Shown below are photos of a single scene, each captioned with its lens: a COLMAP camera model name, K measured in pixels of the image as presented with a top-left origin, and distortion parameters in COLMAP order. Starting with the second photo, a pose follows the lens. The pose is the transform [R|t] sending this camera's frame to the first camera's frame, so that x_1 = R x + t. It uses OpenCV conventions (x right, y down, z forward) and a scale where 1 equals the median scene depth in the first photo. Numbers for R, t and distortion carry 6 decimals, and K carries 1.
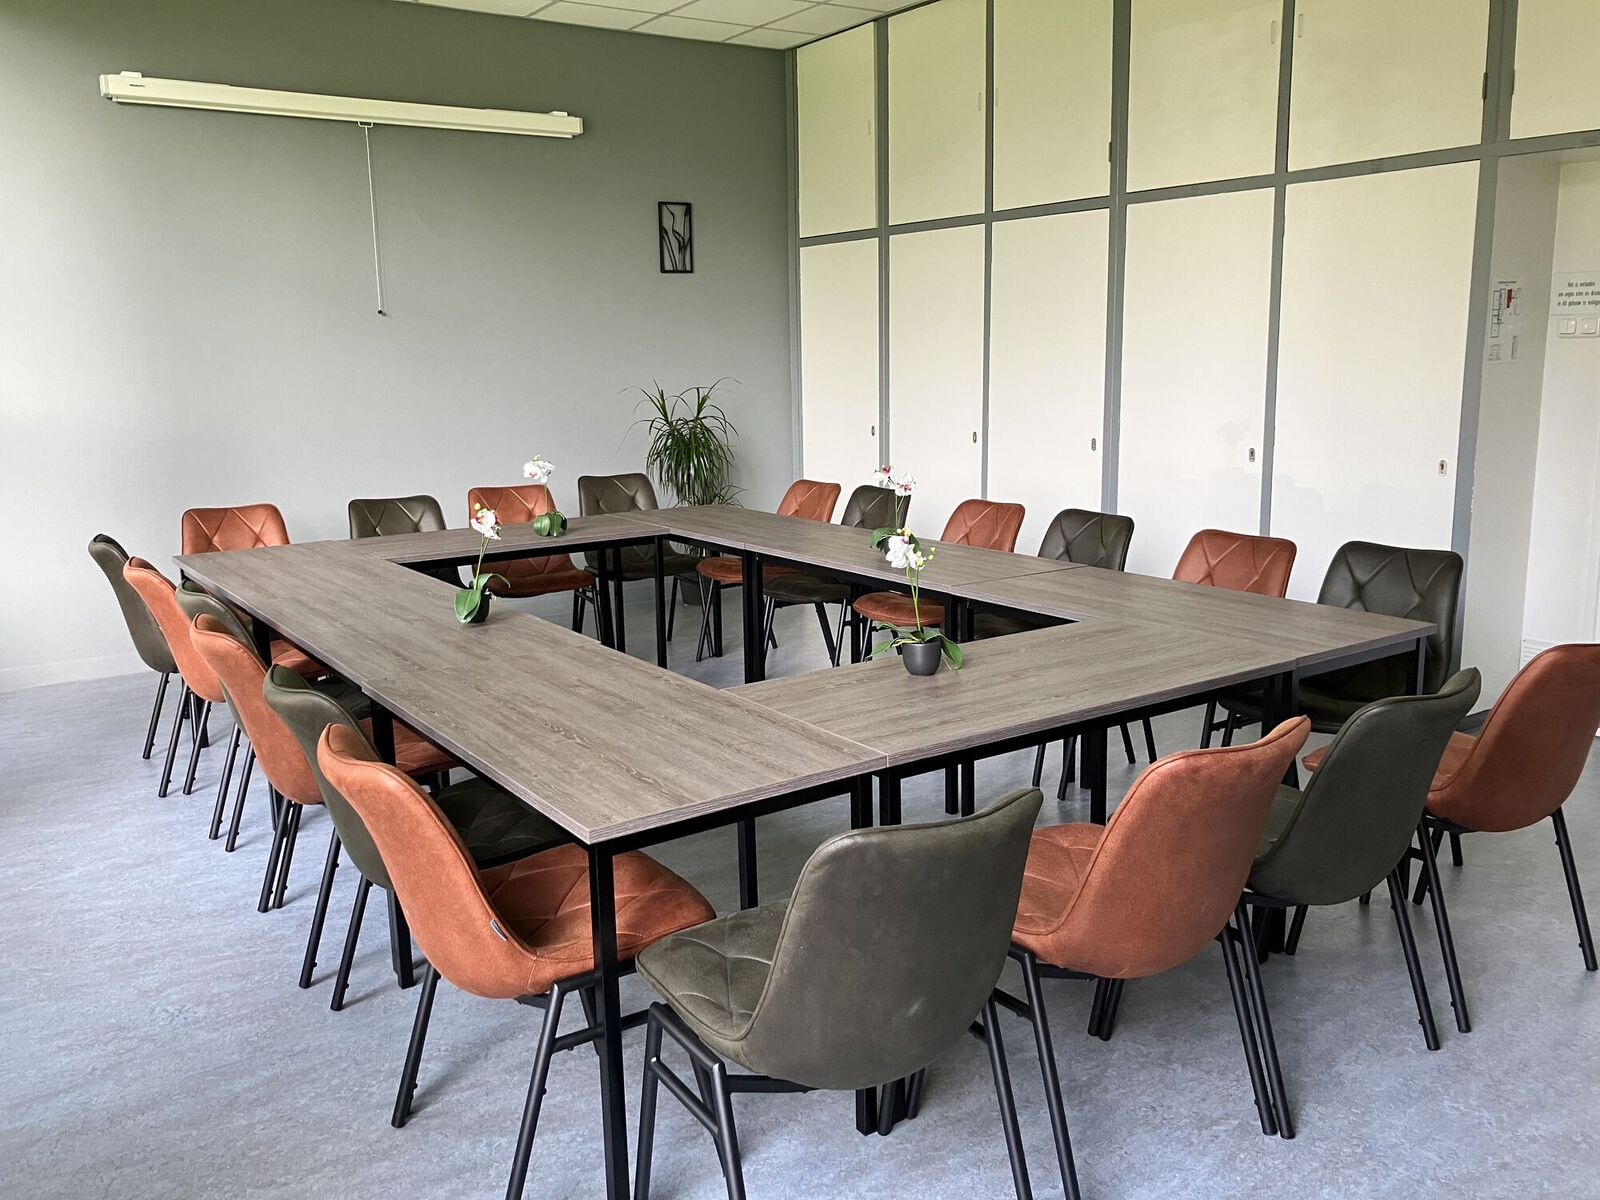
lens RADIAL K [[1322.0, 0, 806.8], [0, 1322.0, 596.0], [0, 0, 1]] dist [0.005140, 0.006600]
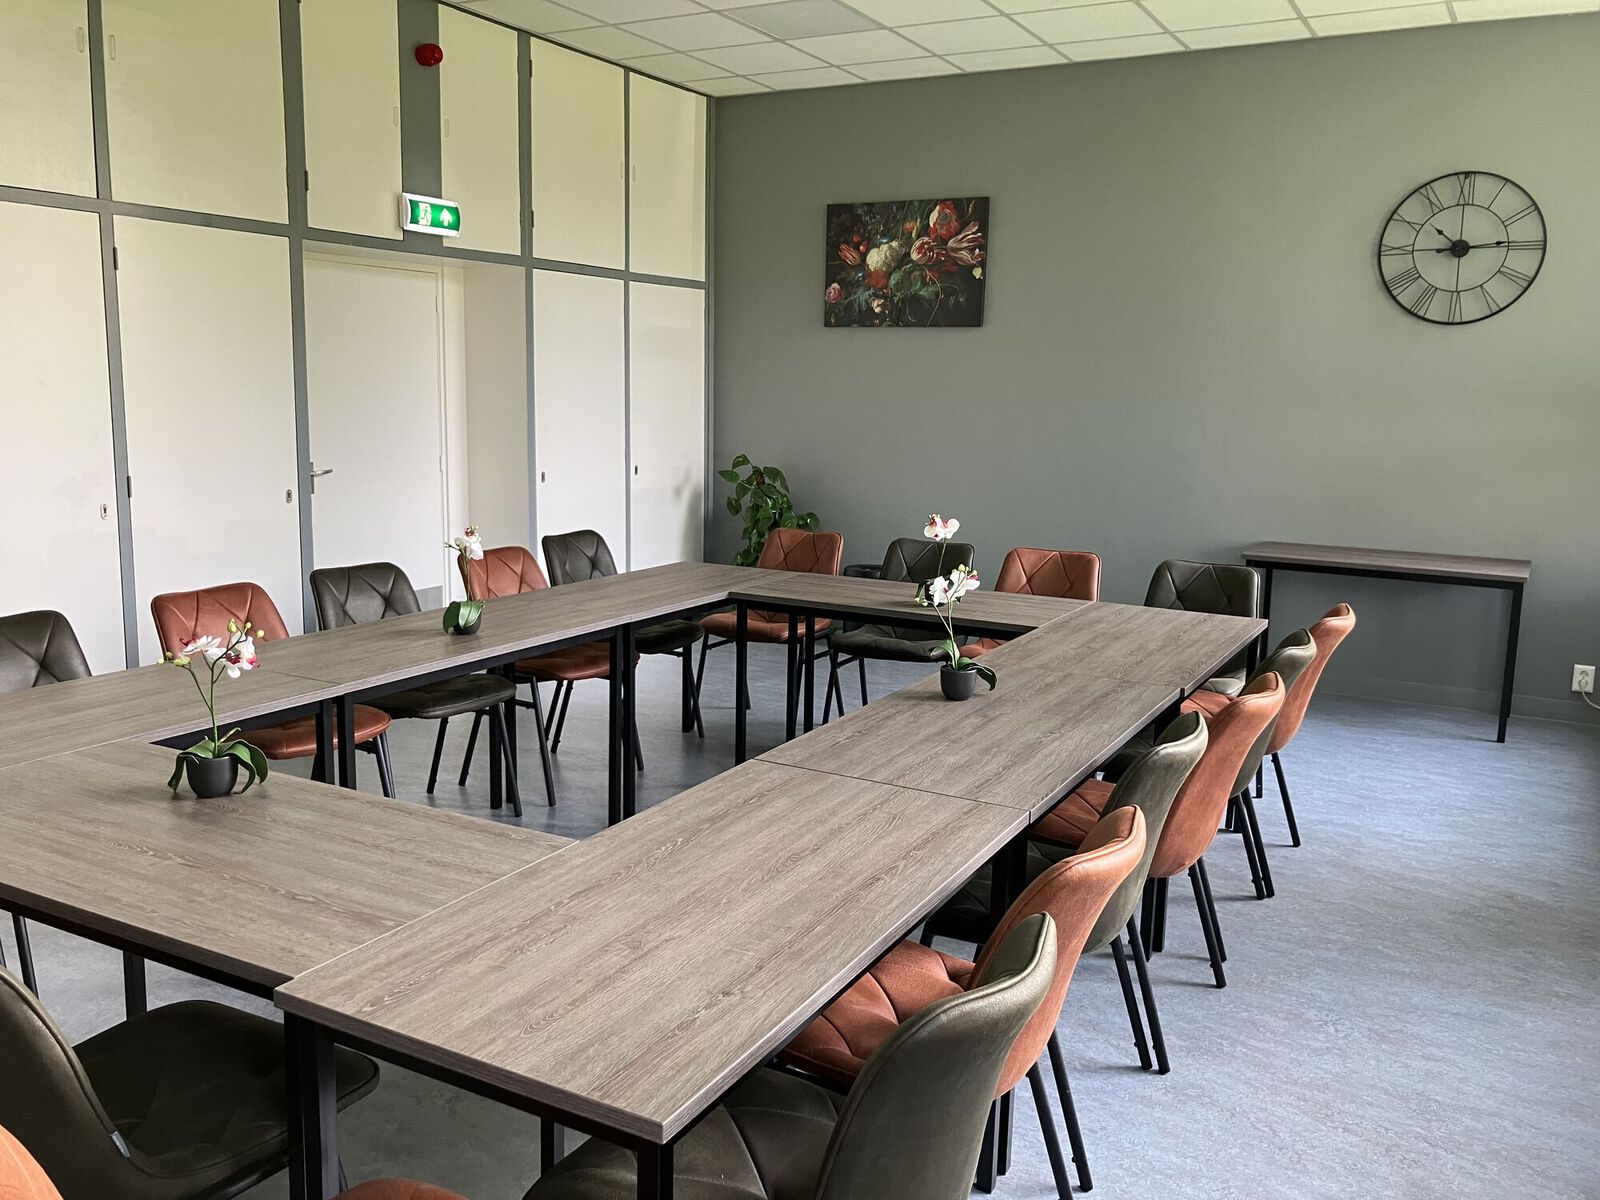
lens RADIAL K [[1322.0, 0, 804.5], [0, 1322.0, 600.9], [0, 0, 1]] dist [0.005140, 0.006600]
pose [[-0.446640, -0.135043, 0.884464, -1.118290], [0.164508, 0.959295, 0.229543, -0.298860], [-0.879460, 0.248025, -0.406243, 1.632249]]
